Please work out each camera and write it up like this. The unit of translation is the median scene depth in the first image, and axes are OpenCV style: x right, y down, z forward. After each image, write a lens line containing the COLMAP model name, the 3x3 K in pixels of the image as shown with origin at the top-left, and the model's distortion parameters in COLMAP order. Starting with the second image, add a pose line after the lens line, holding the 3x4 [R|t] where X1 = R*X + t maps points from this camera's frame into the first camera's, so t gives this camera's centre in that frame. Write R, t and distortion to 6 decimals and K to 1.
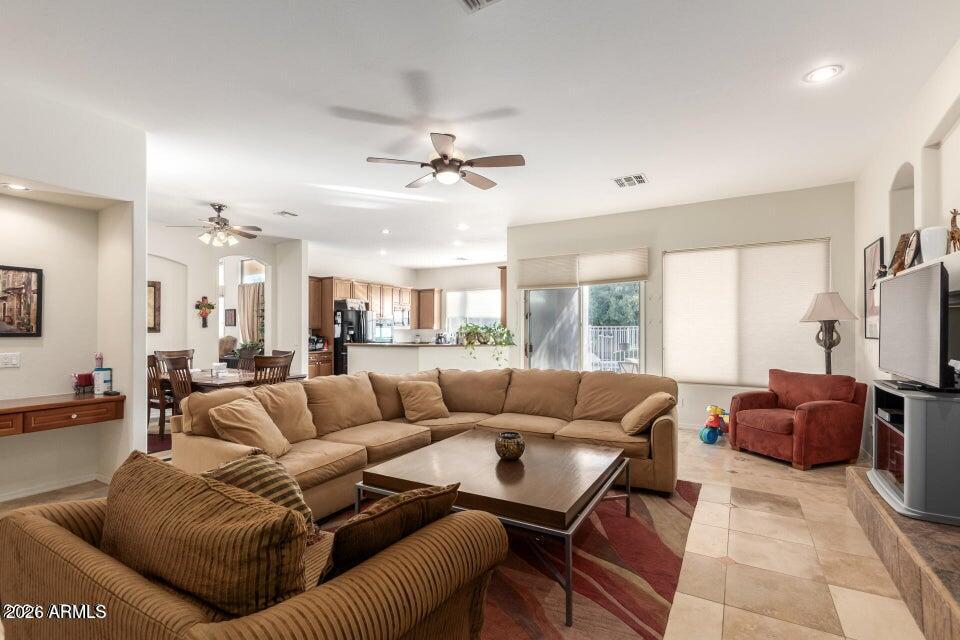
lens RADIAL K [[443.6, 0, 479.7], [0, 443.6, 332.3], [0, 0, 1]] dist [0.014964, -0.008437]
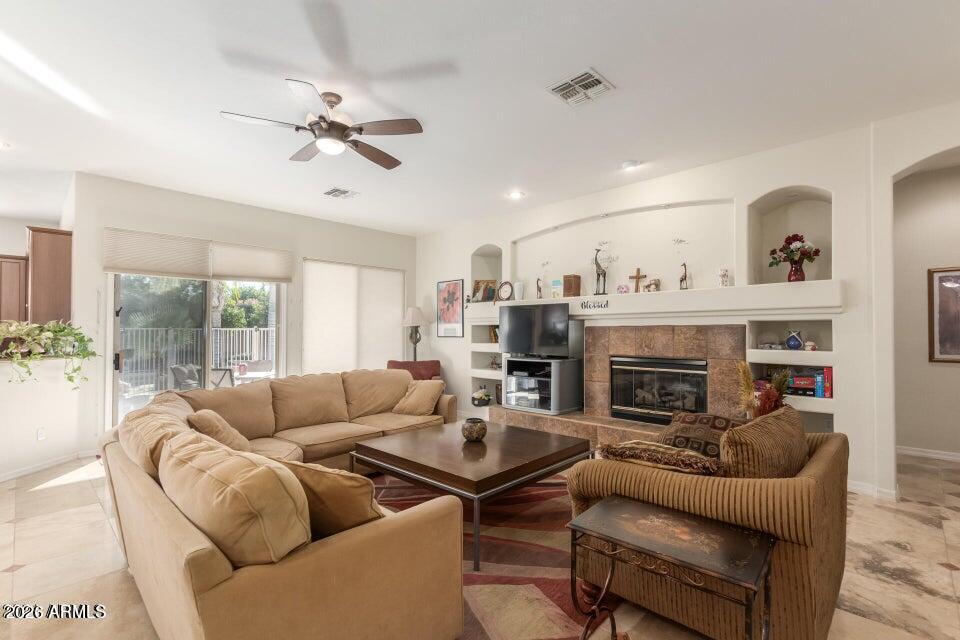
lens RADIAL K [[443.6, 0, 479.7], [0, 443.6, 332.3], [0, 0, 1]] dist [0.014964, -0.008437]
pose [[0.232148, 0.000150, 0.972680, -0.650942], [0.004937, 0.999987, -0.001333, -0.001306], [-0.972668, 0.005111, 0.232144, 0.437042]]
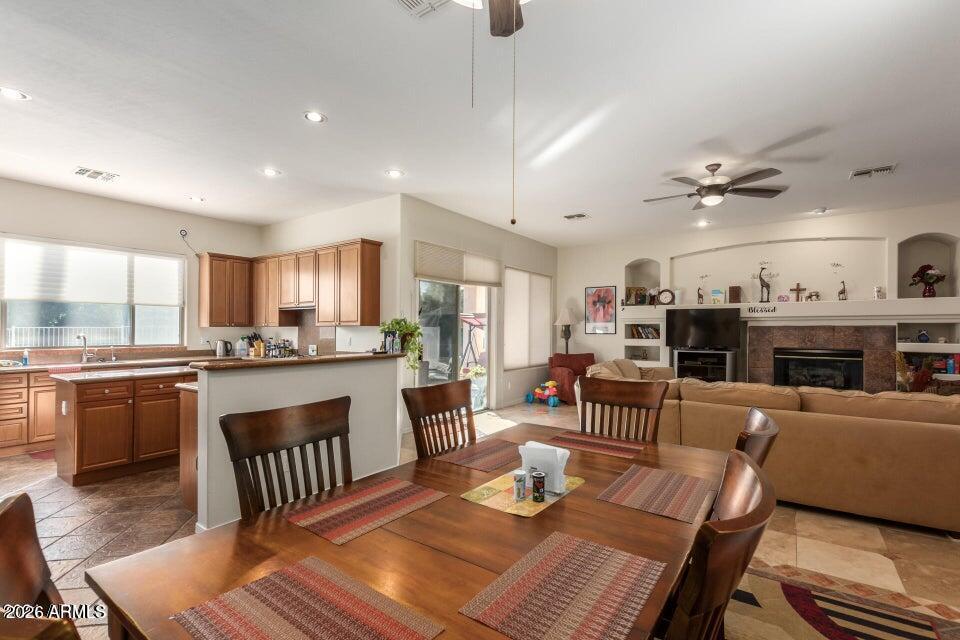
lens RADIAL K [[443.6, 0, 479.7], [0, 443.6, 332.3], [0, 0, 1]] dist [0.014964, -0.008437]
pose [[0.073827, -0.004938, 0.997259, -1.040023], [0.001276, 0.999987, 0.004857, -0.003769], [-0.997270, 0.000914, 0.073832, 1.230572]]
